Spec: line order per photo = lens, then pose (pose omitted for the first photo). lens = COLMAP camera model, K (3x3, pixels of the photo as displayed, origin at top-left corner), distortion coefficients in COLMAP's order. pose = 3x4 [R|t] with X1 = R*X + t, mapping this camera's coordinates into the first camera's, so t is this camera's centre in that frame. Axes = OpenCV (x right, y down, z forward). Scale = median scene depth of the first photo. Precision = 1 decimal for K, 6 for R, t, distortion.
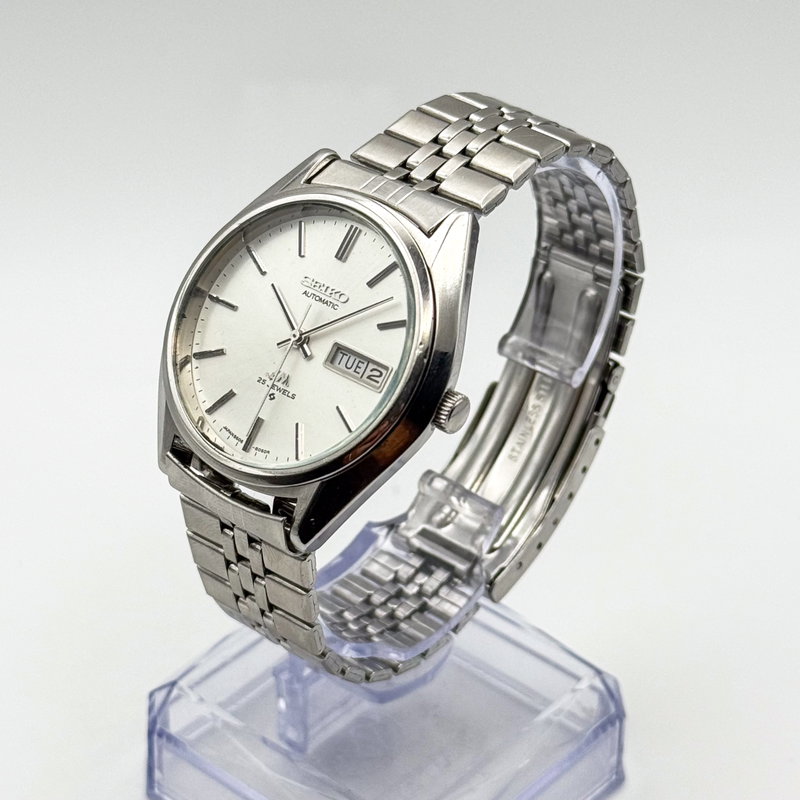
lens RADIAL K [[2146.1, 0, 392.4], [0, 2146.1, 396.7], [0, 0, 1]] dist [0.129056, 0.000000]
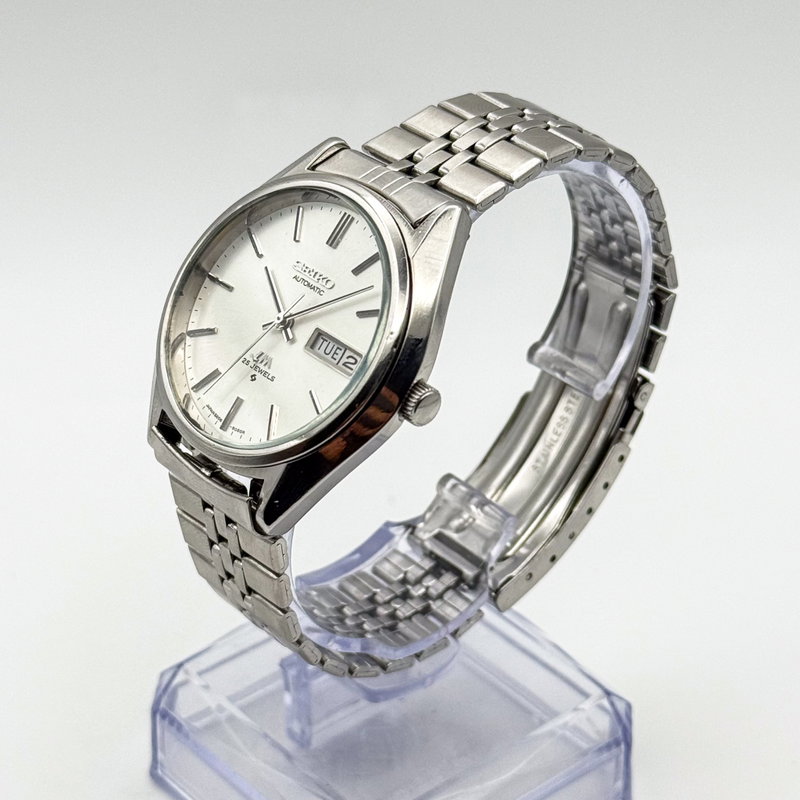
lens RADIAL K [[2146.1, 0, 407.7], [0, 2146.1, 401.9], [0, 0, 1]] dist [0.129056, 0.000000]
pose [[0.989214, 0.071984, -0.127570, 0.135841], [-0.074755, 0.997056, -0.017056, 0.021582], [0.125966, 0.026408, 0.991683, 0.013697]]
